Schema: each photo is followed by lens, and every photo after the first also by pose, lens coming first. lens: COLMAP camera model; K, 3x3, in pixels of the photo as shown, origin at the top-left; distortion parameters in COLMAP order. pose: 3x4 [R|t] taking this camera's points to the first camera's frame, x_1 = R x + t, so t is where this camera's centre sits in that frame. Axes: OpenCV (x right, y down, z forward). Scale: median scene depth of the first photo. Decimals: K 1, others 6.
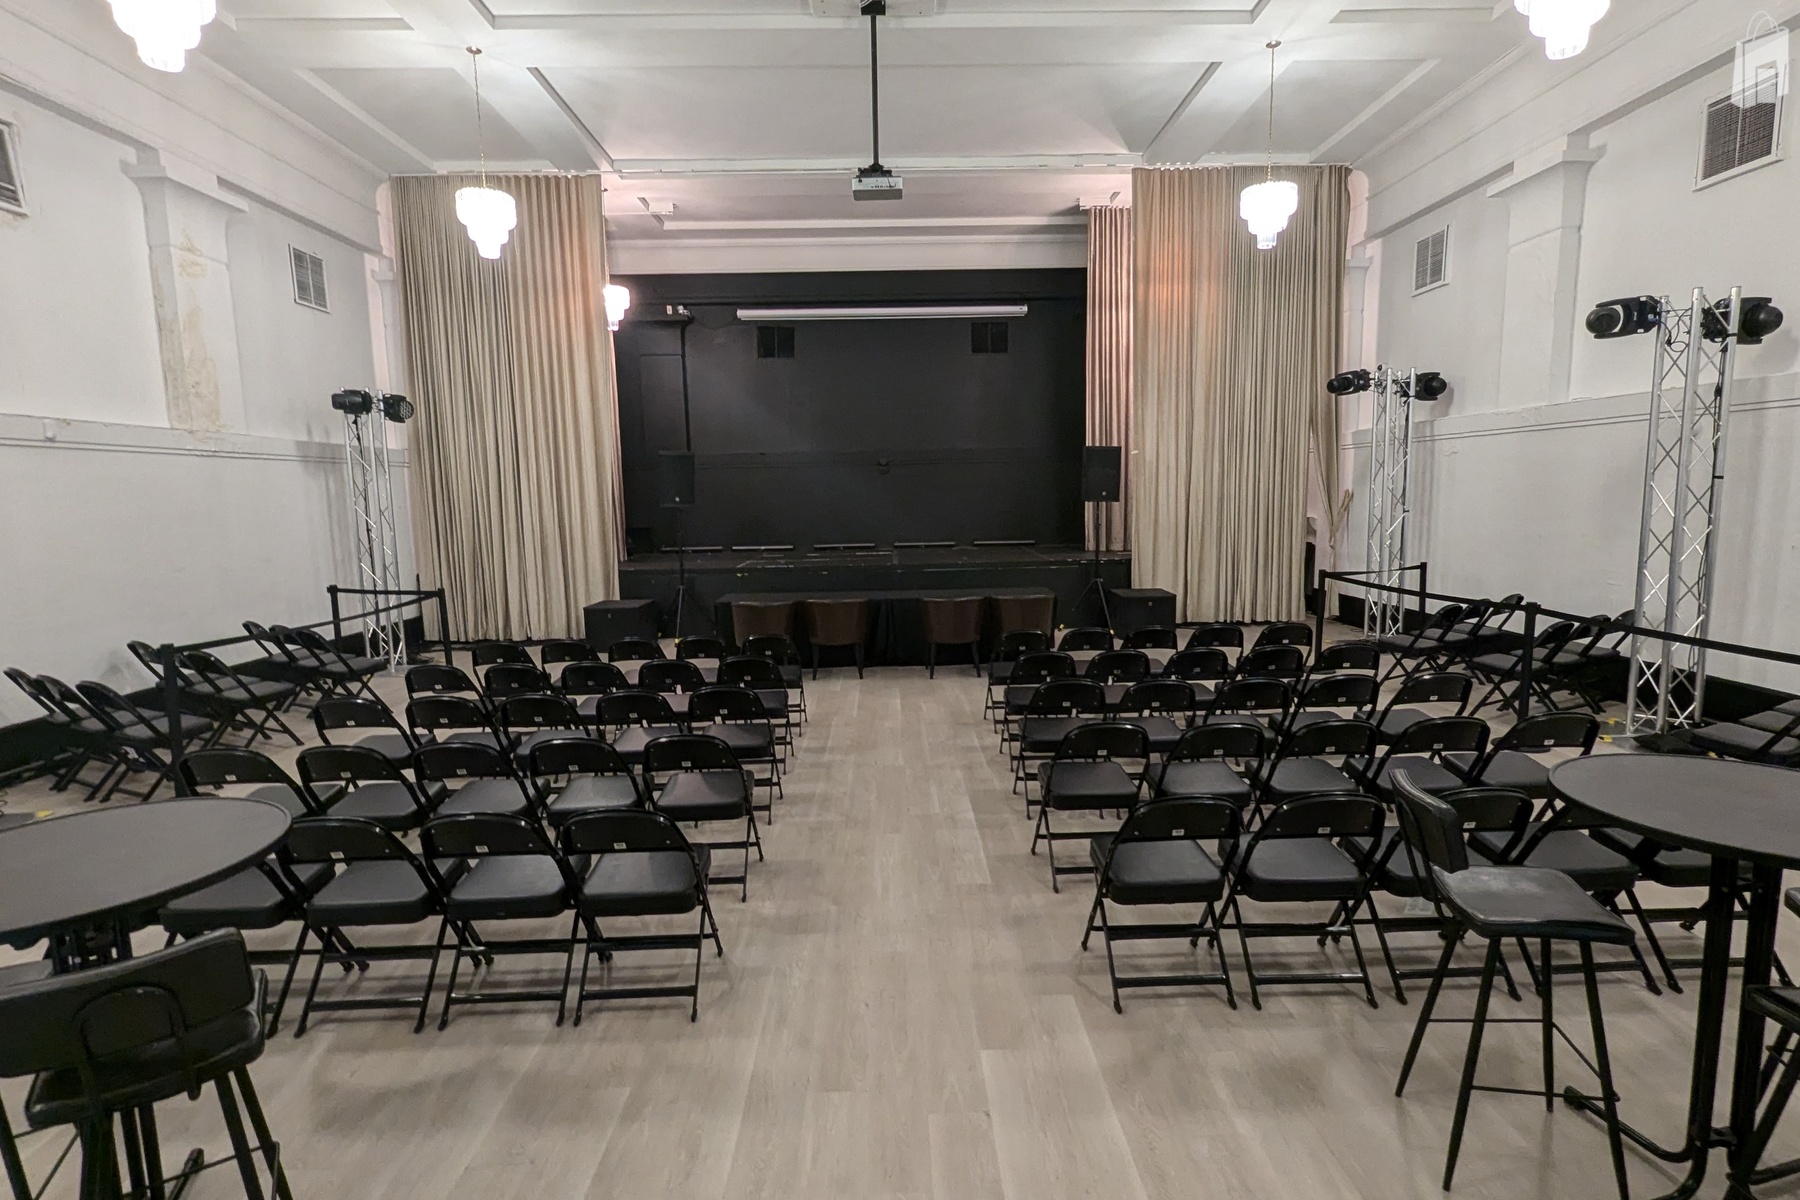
lens RADIAL K [[881.7, 0, 899.5], [0, 881.7, 602.0], [0, 0, 1]] dist [0.002873, -0.000338]
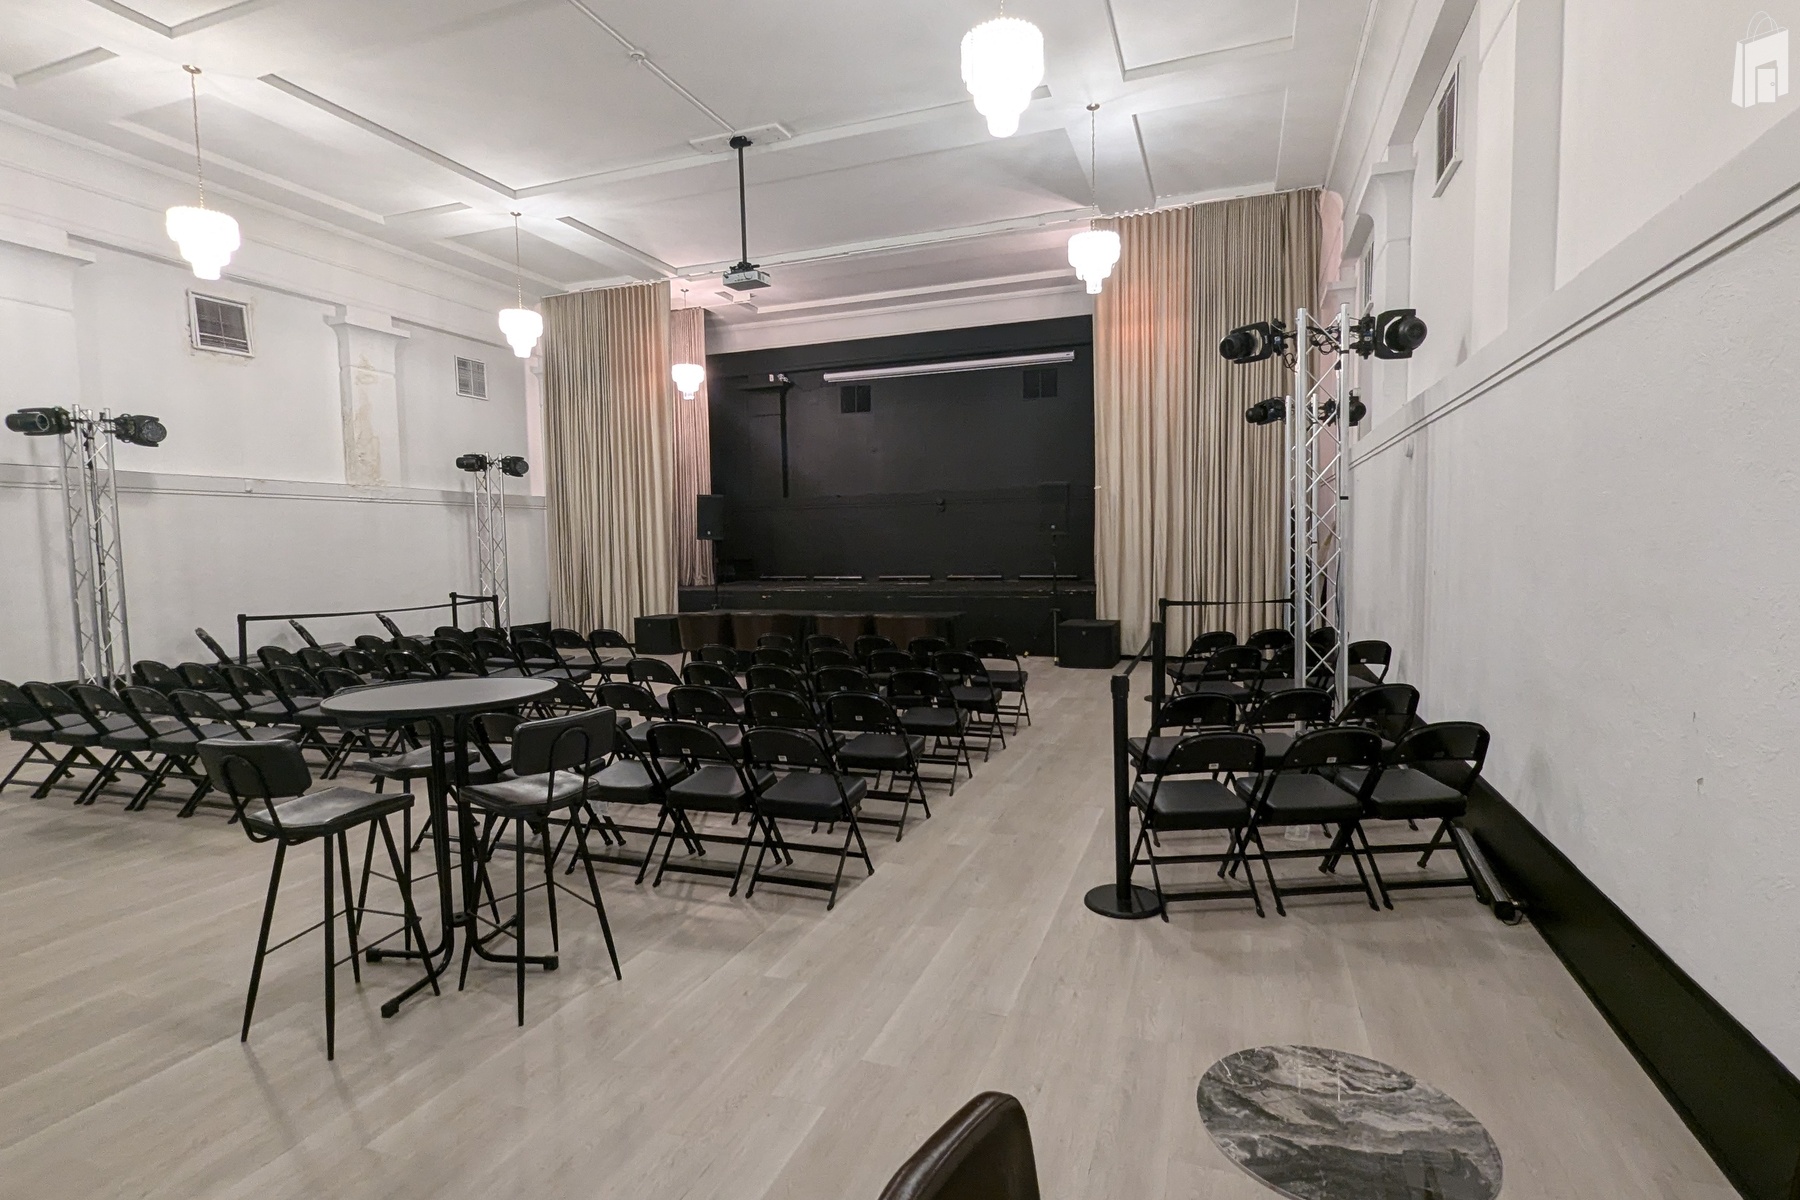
lens RADIAL K [[881.7, 0, 906.5], [0, 881.7, 598.2], [0, 0, 1]] dist [0.002873, -0.000338]
pose [[0.929533, 0.025733, -0.367839, 0.538175], [-0.046345, 0.997804, -0.047312, 0.022649], [0.365814, 0.061025, 0.928685, -0.038545]]
